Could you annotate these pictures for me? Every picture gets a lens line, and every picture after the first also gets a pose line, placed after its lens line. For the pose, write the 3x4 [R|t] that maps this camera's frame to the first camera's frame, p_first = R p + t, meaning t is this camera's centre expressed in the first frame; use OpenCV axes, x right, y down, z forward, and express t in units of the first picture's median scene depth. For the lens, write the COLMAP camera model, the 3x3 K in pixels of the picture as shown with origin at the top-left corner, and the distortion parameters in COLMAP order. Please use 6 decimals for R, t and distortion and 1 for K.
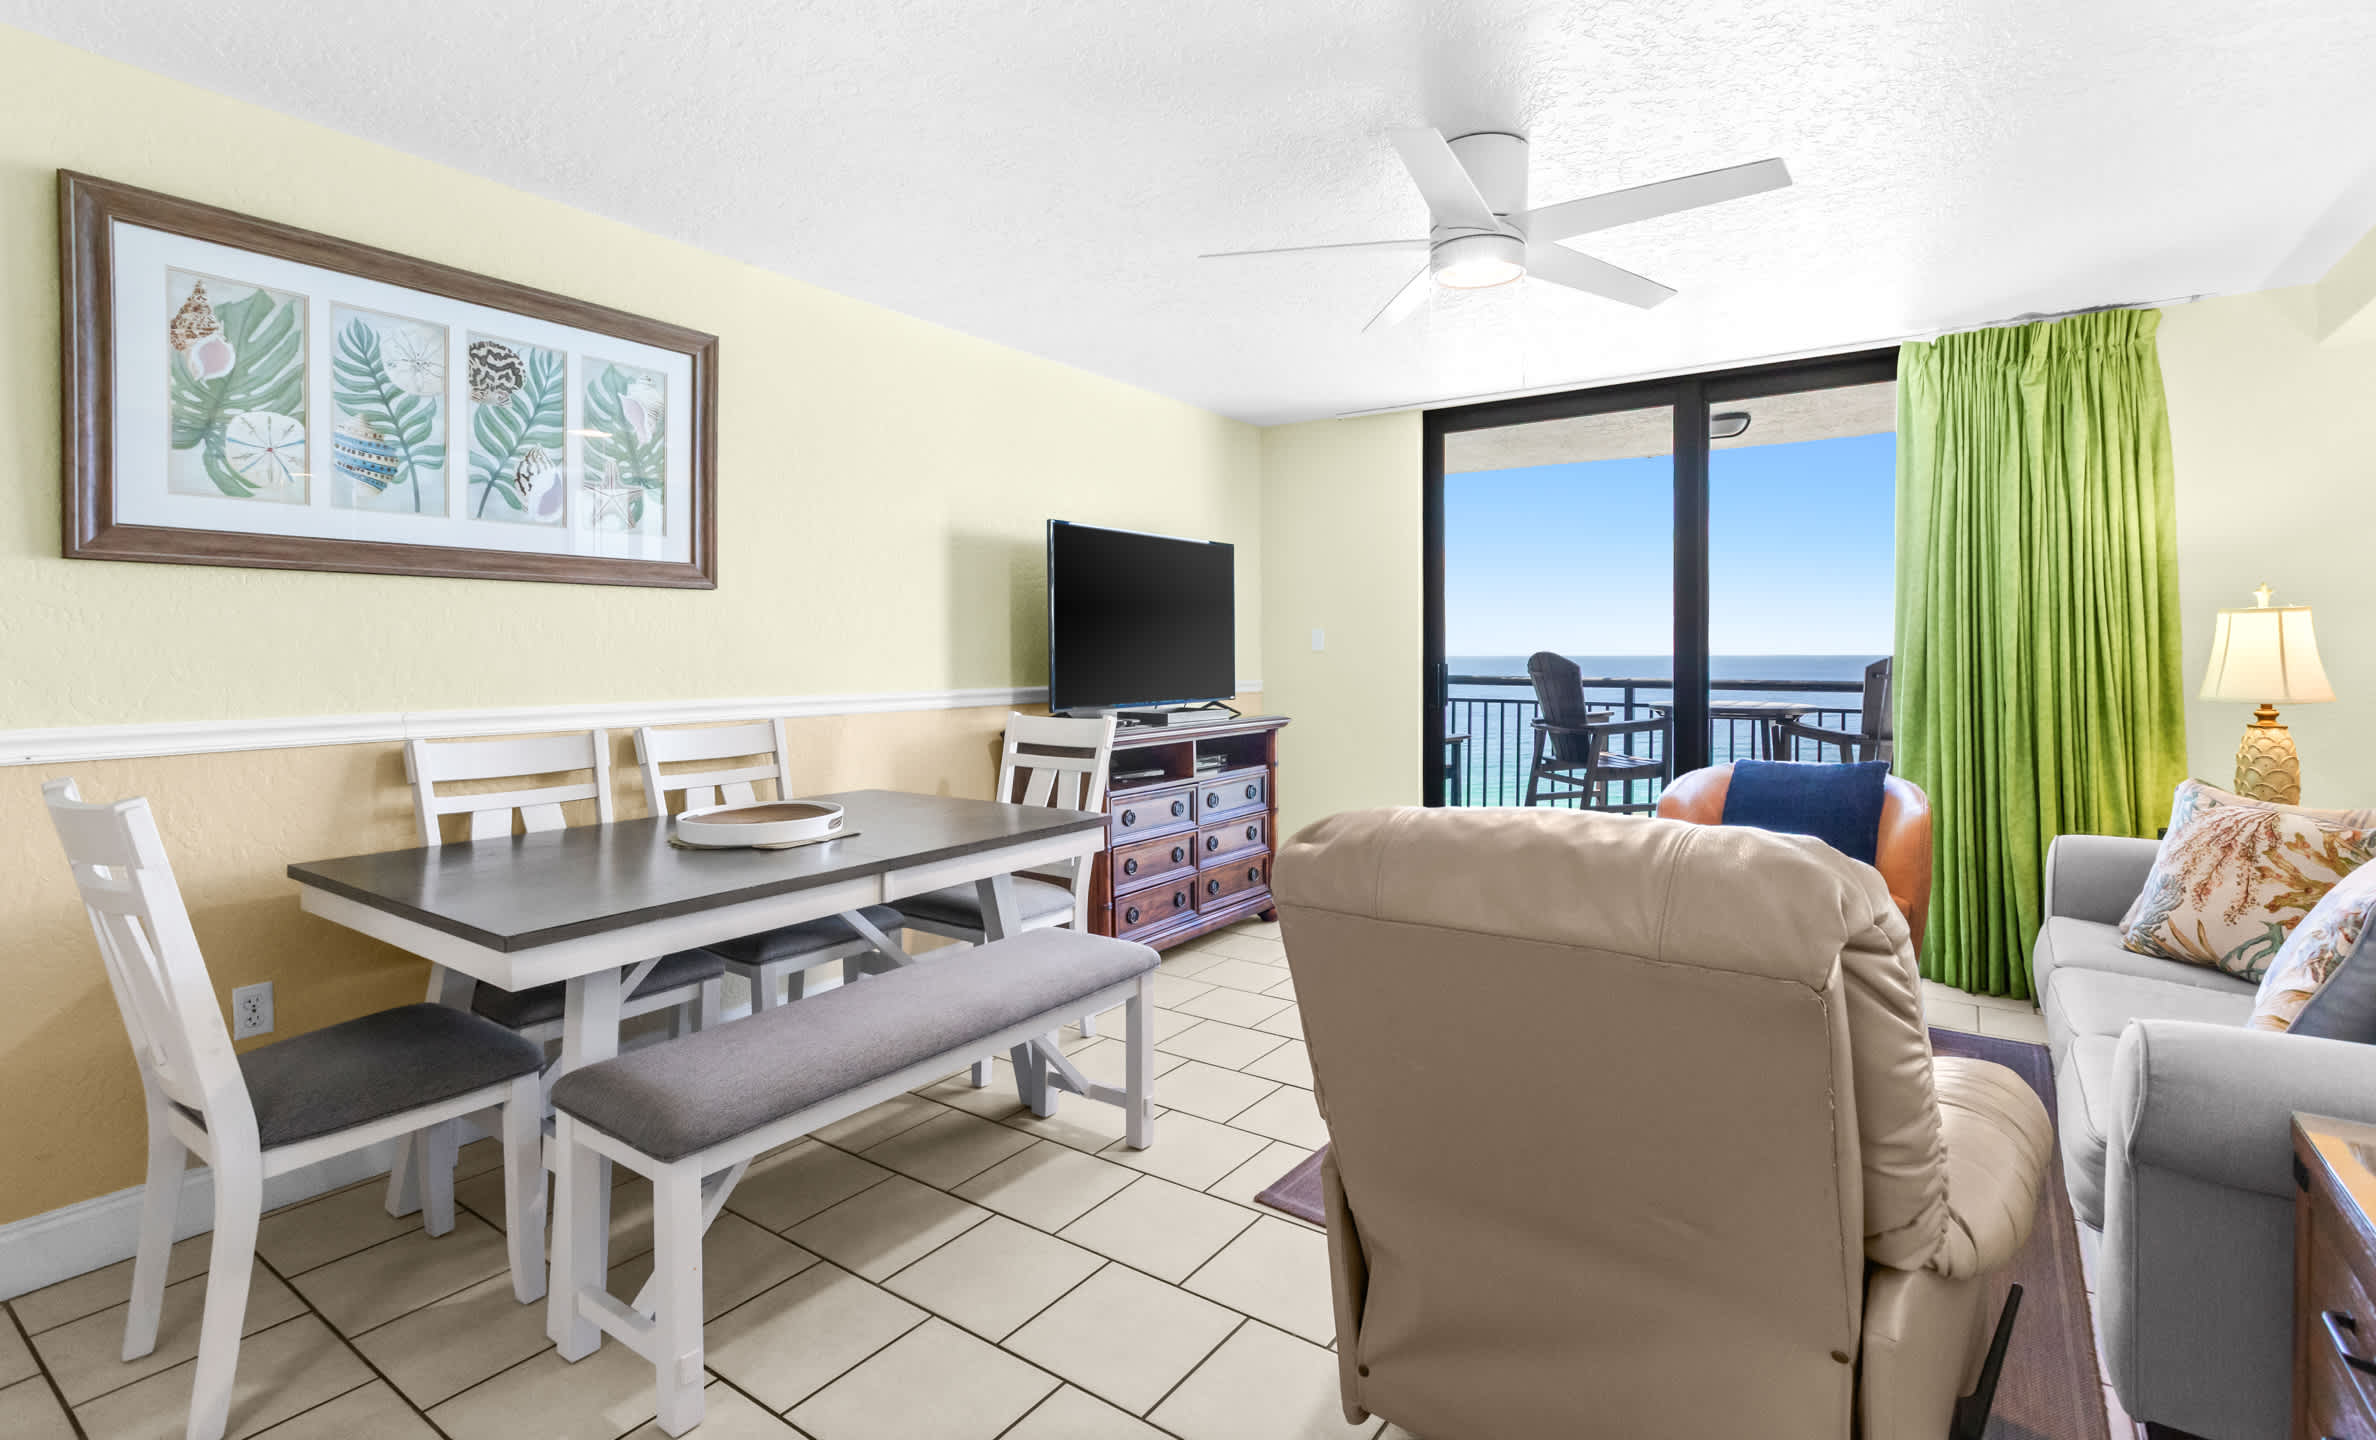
lens RADIAL K [[1114.3, 0, 1183.7], [0, 1114.3, 664.0], [0, 0, 1]] dist [0.002408, -0.002333]
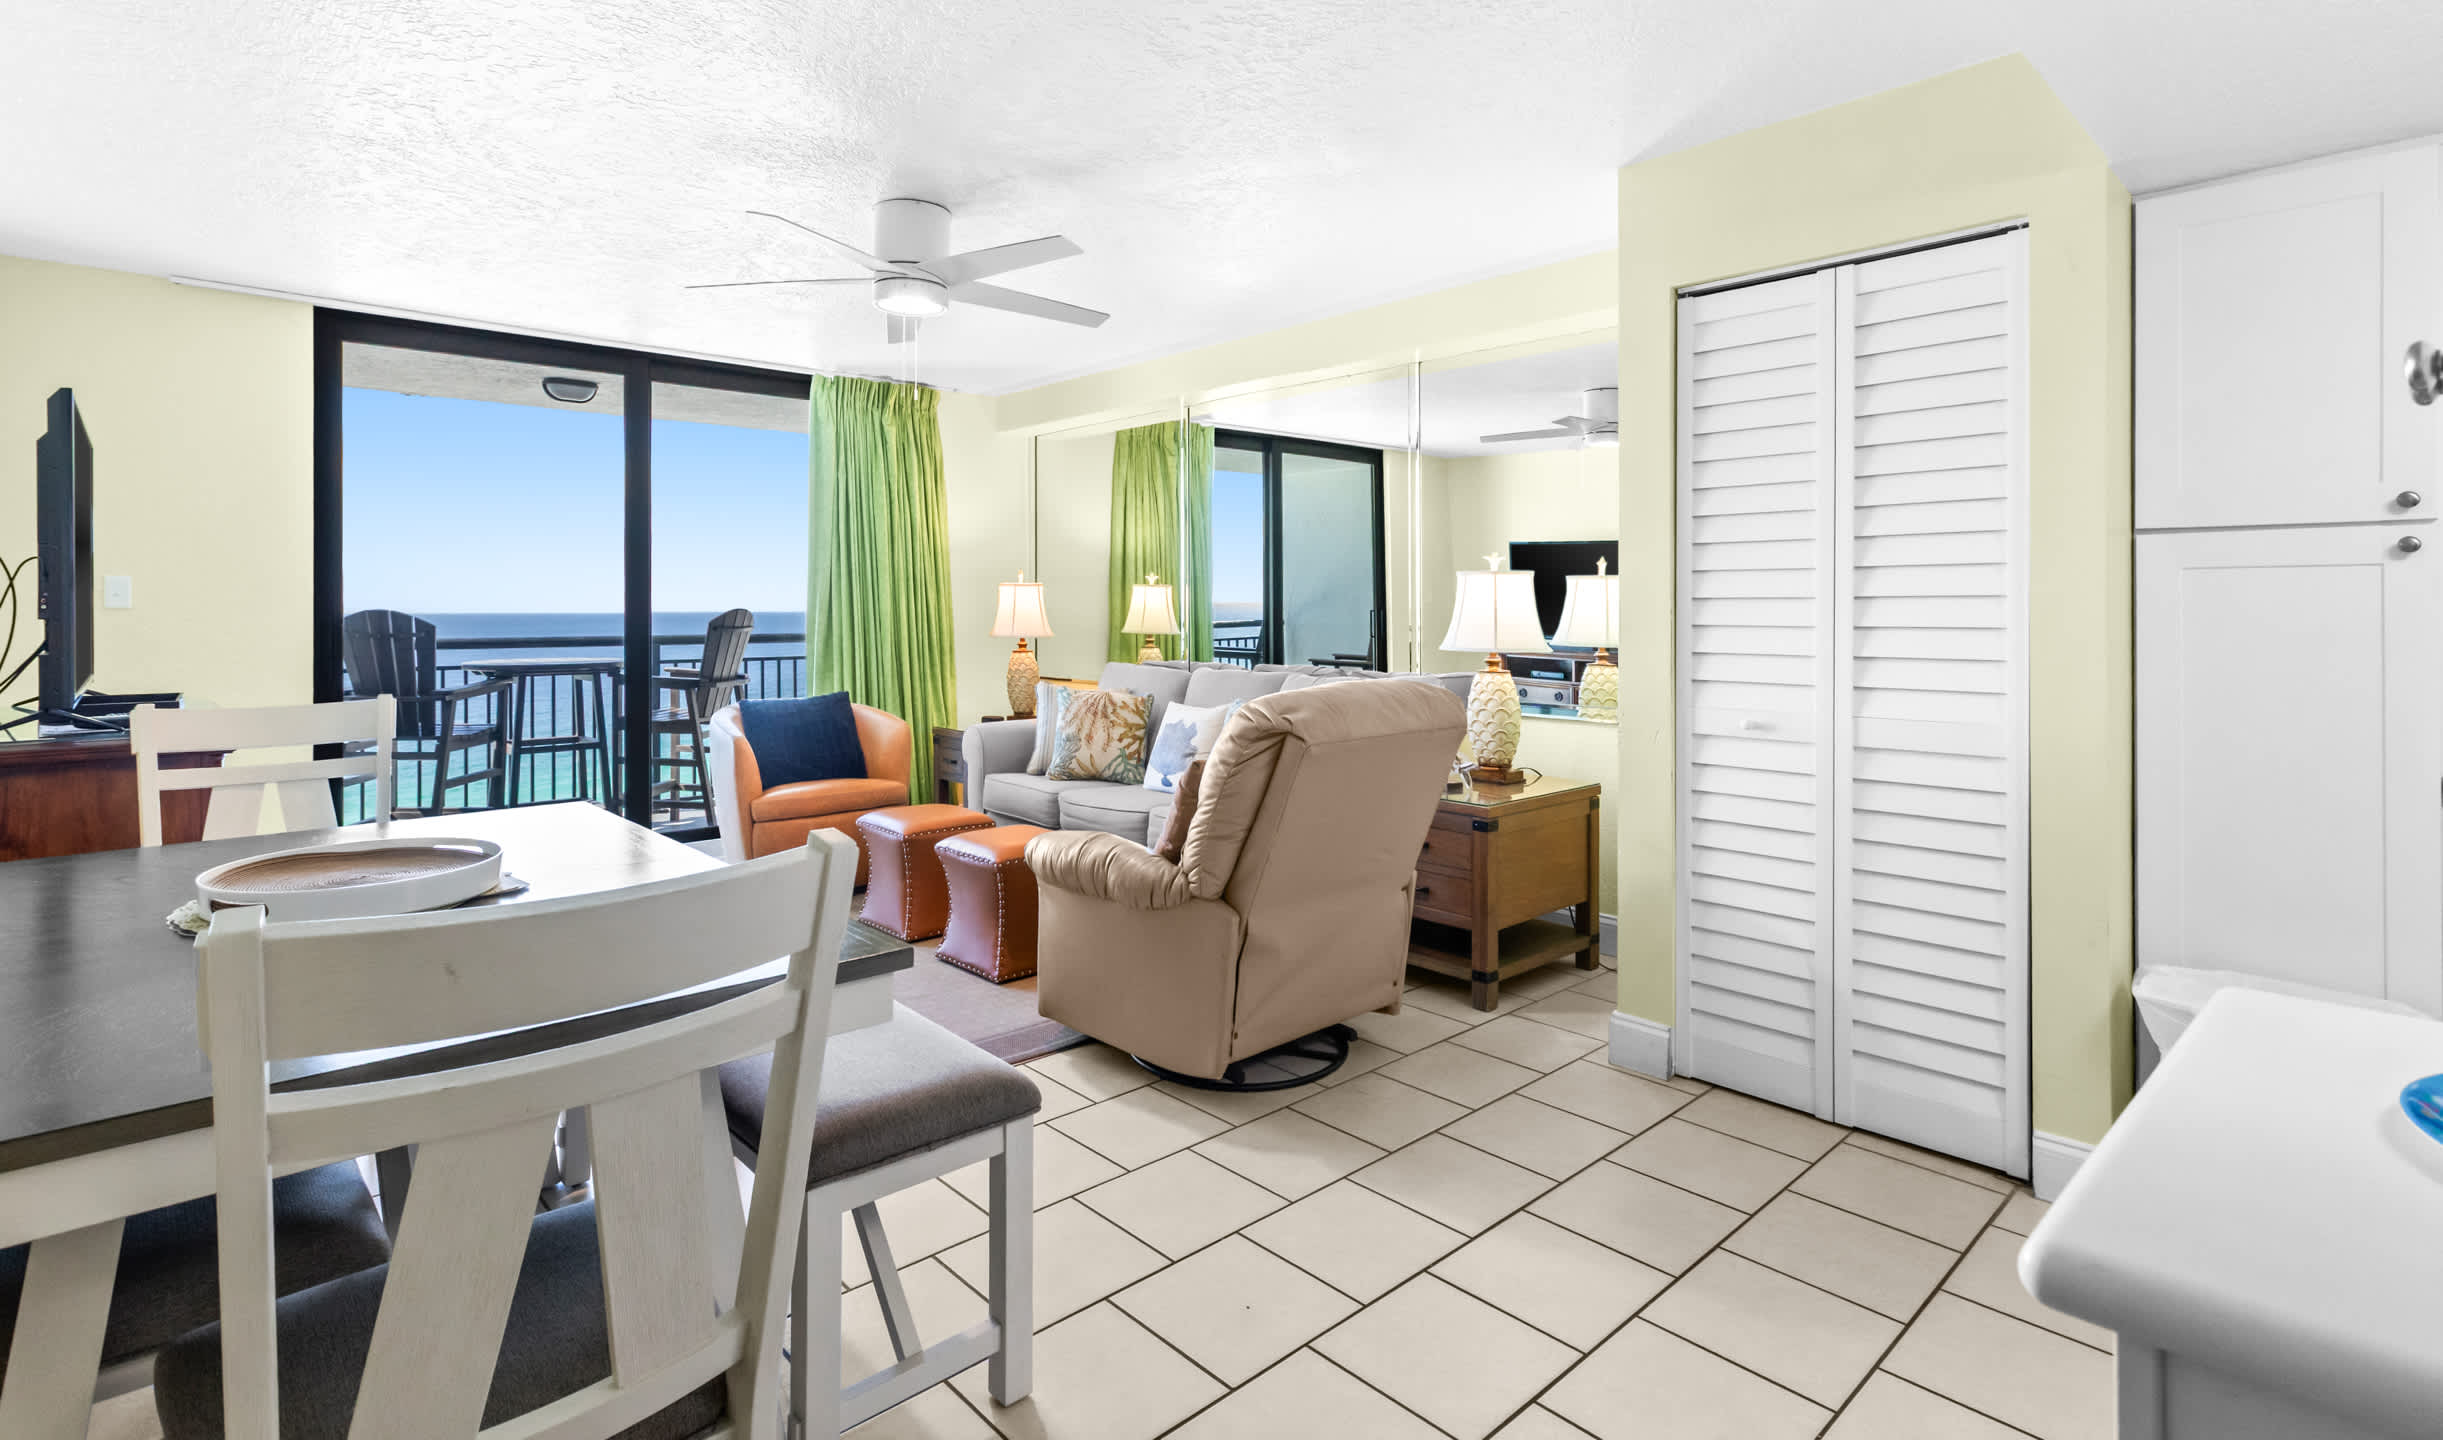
lens RADIAL K [[1169.9, 0, 1237.0], [0, 1169.9, 584.2], [0, 0, 1]] dist [0.007806, -0.002132]
pose [[0.189893, 0.021252, 0.981575, -0.676985], [0.011695, 0.999646, -0.023905, -0.001193], [-0.981735, 0.016019, 0.189577, 0.279471]]
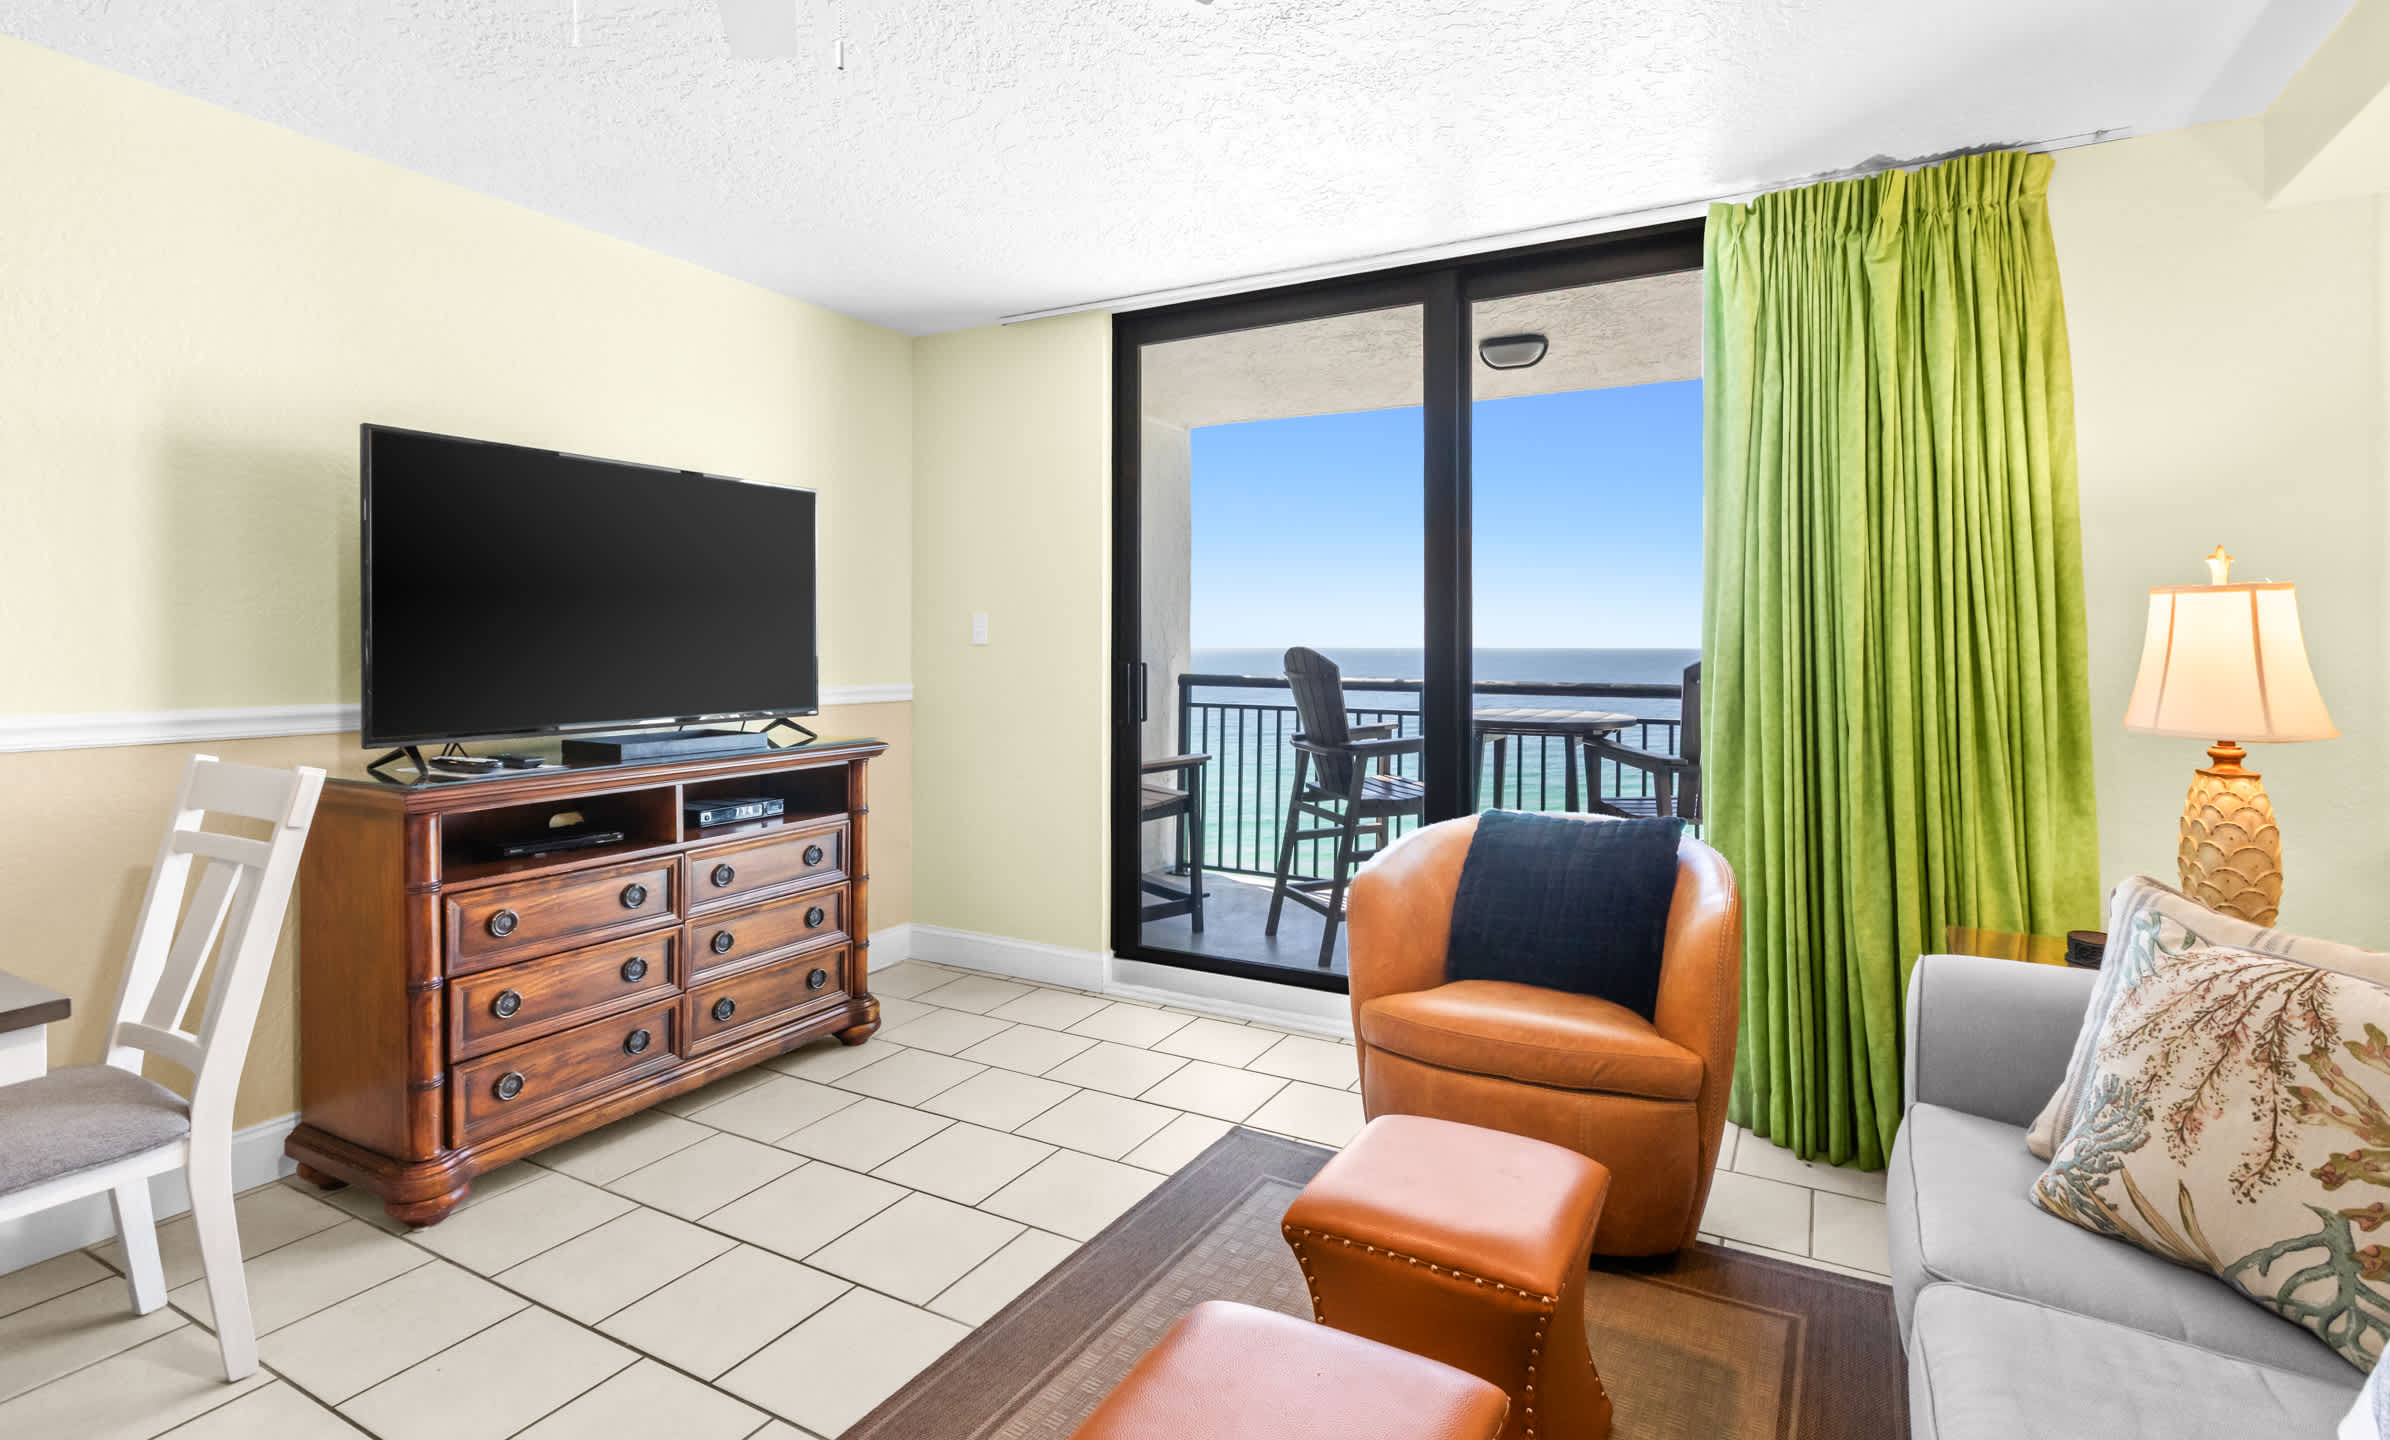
lens RADIAL K [[1120.9, 0, 1240.0], [0, 1120.9, 632.3], [0, 0, 1]] dist [0.002408, -0.002333]
pose [[0.992176, 0.004712, 0.124756, 0.295925], [-0.002558, 0.999845, -0.017423, -0.009907], [-0.124818, 0.016968, 0.992035, 0.383618]]
